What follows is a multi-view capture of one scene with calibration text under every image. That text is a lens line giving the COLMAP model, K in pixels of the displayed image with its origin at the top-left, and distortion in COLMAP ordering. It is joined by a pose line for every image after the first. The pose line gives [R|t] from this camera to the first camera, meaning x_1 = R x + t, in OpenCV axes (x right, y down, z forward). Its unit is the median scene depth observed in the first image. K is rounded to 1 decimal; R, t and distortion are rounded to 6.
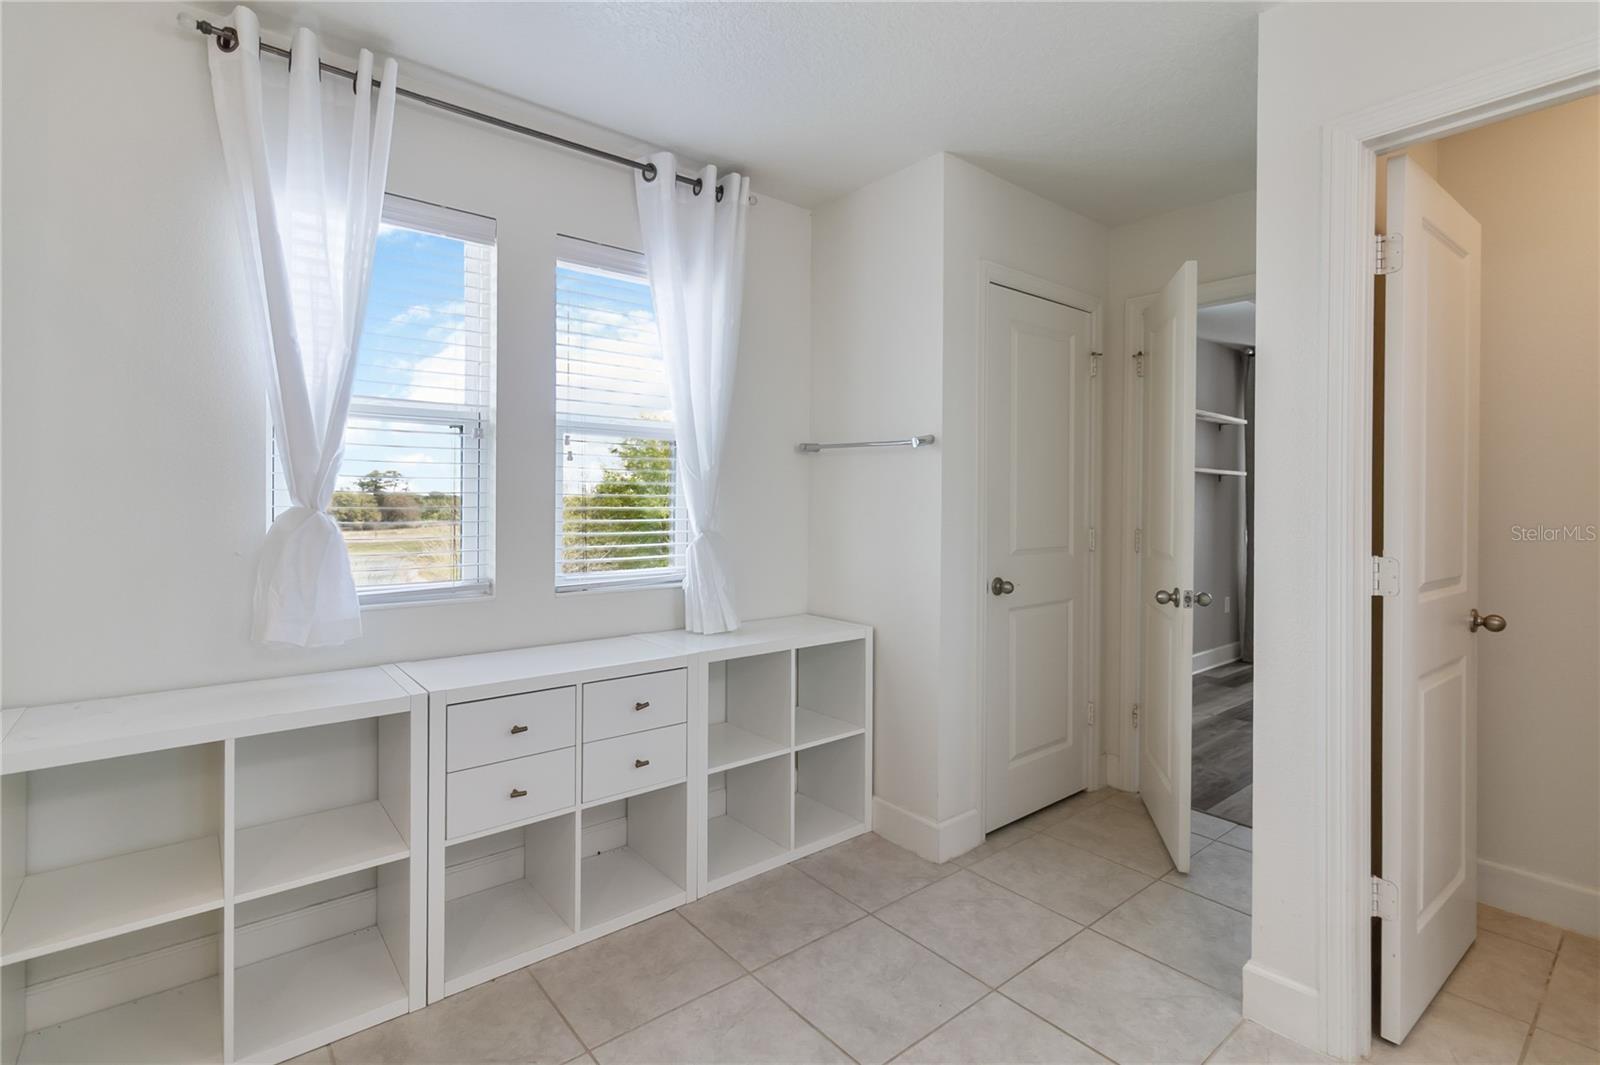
lens RADIAL K [[738.8, 0, 799.4], [0, 738.8, 498.4], [0, 0, 1]] dist [0.001986, 0.000442]
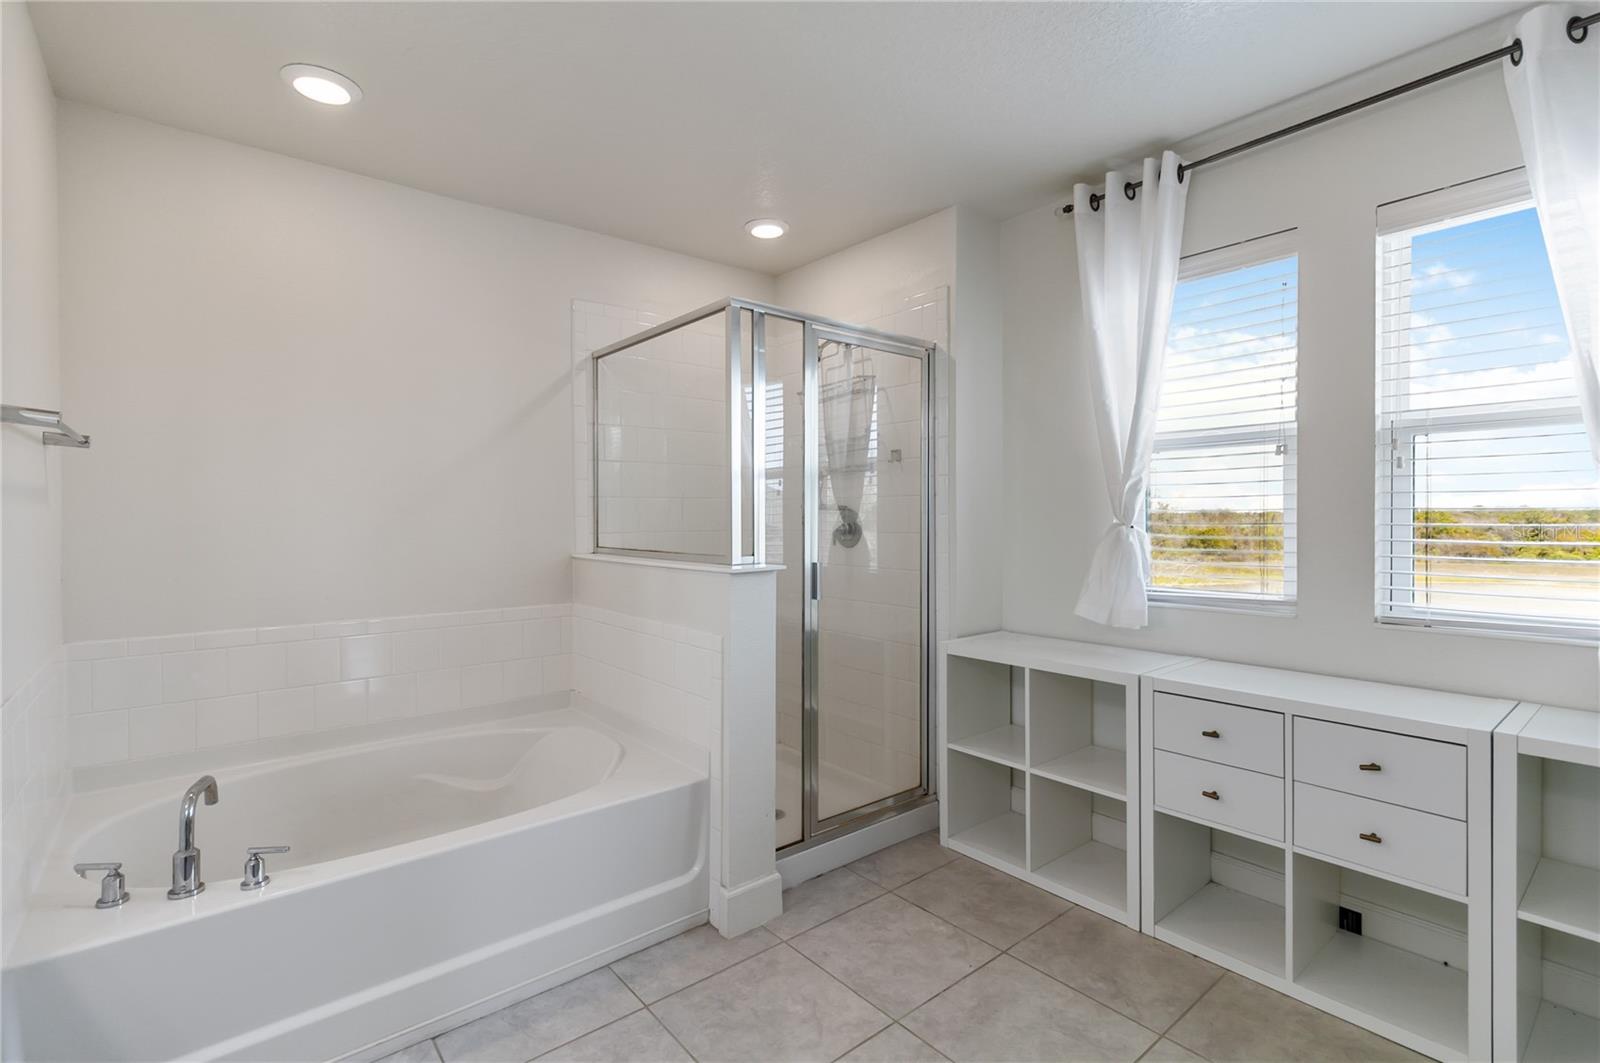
lens RADIAL K [[741.9, 0, 866.9], [0, 741.9, 525.3], [0, 0, 1]] dist [0.000895, 0.000064]
pose [[0.046408, 0.001454, -0.998922, 0.629405], [0.010750, 0.999940, 0.001954, 0.006883], [0.998865, -0.010829, 0.046390, 0.447039]]
